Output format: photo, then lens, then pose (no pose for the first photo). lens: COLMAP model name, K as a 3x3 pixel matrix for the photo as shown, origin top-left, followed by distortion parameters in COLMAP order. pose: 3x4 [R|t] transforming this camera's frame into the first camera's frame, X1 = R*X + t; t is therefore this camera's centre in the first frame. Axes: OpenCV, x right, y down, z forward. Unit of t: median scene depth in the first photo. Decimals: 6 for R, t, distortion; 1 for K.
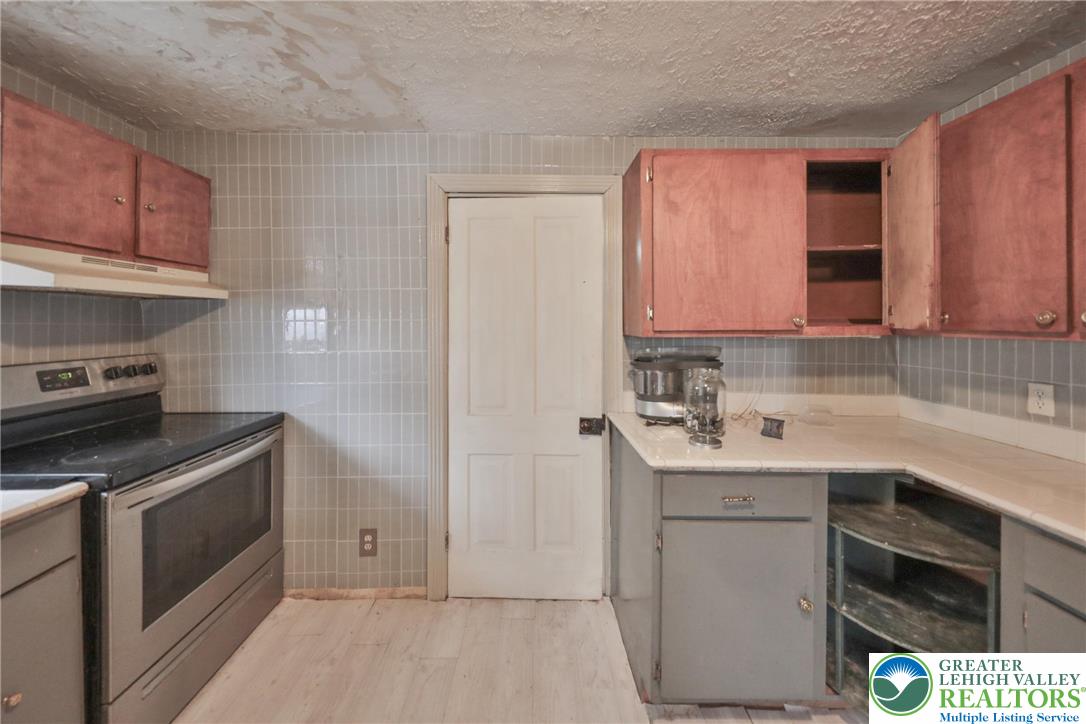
lens RADIAL K [[387.0, 0, 527.7], [0, 387.0, 321.0], [0, 0, 1]] dist [-0.000333, -0.000070]
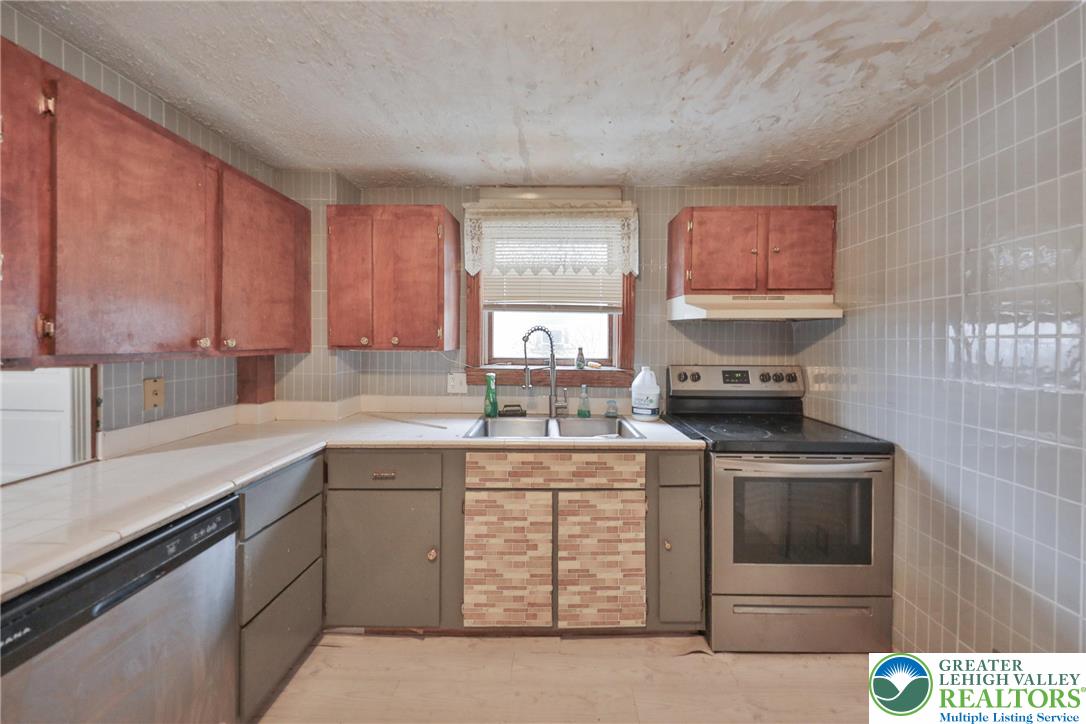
lens RADIAL K [[362.4, 0, 548.4], [0, 362.4, 342.7], [0, 0, 1]] dist [0.000786, -0.000008]
pose [[-0.009783, 0.008286, -0.999918, 0.205139], [-0.000724, 0.999965, 0.008293, 0.002415], [0.999952, 0.000805, -0.009777, 0.239693]]
